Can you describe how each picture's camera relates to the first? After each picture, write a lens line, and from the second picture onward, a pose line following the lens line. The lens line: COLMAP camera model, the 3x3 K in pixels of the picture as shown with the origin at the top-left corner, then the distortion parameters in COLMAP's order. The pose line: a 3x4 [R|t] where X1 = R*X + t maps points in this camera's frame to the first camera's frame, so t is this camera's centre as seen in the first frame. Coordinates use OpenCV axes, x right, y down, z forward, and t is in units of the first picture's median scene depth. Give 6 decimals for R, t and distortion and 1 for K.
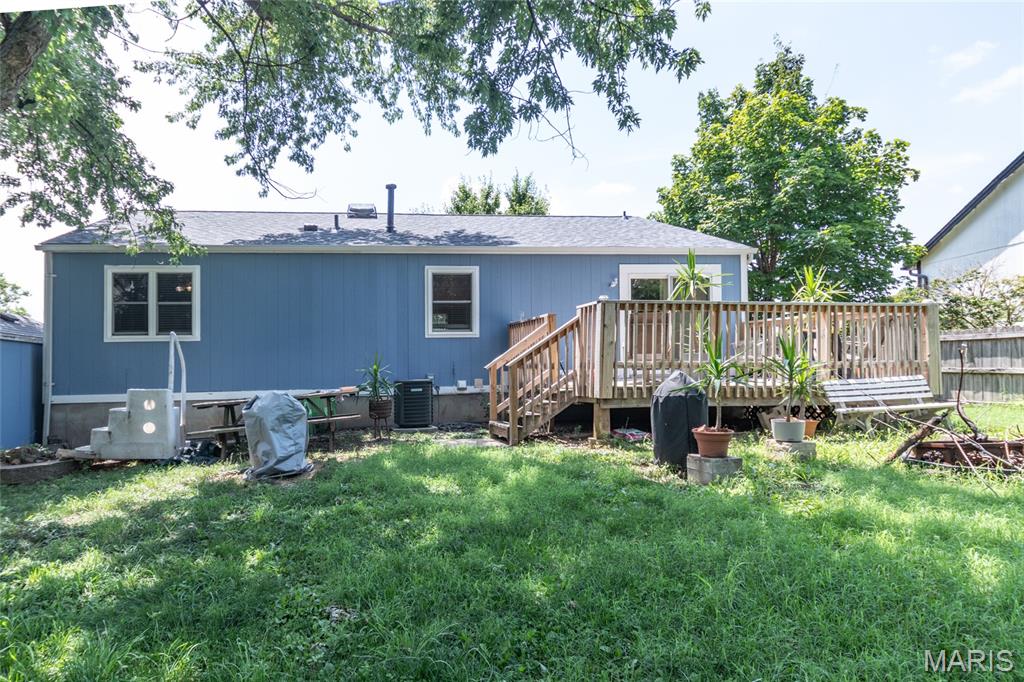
lens RADIAL K [[519.5, 0, 445.1], [0, 519.5, 364.8], [0, 0, 1]] dist [-0.000940, -0.001237]
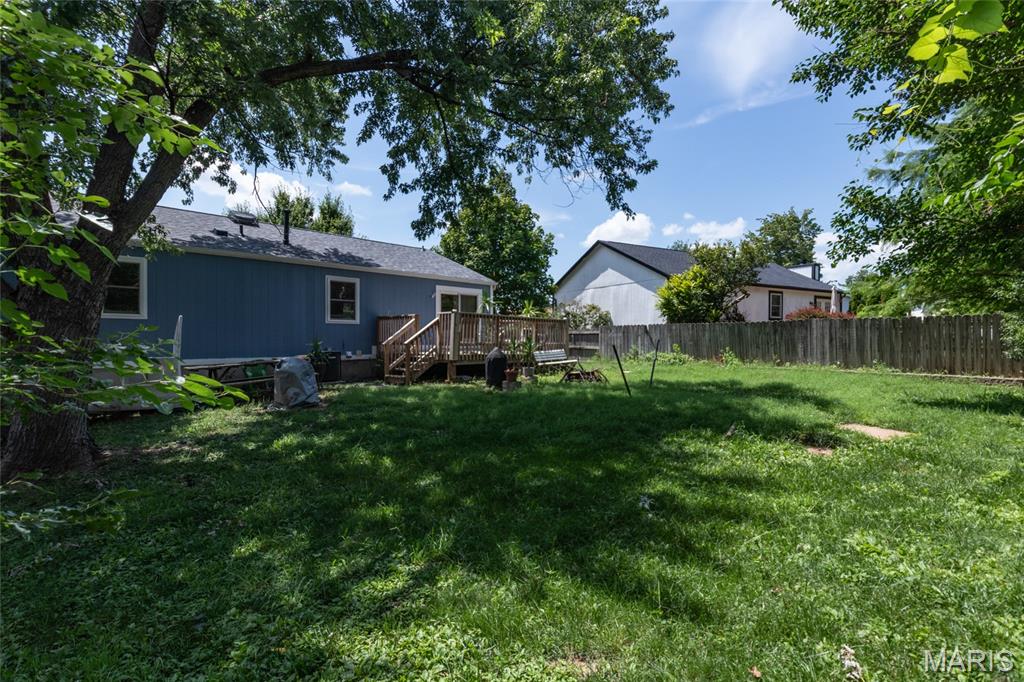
lens RADIAL K [[477.3, 0, 512.0], [0, 477.3, 341.0], [0, 0, 1]] dist [-0.000110, -0.000146]
pose [[0.769700, 0.015583, 0.638216, -0.505981], [-0.018081, 0.999833, -0.002606, -0.006762], [-0.638150, -0.009534, 0.769853, -0.410568]]
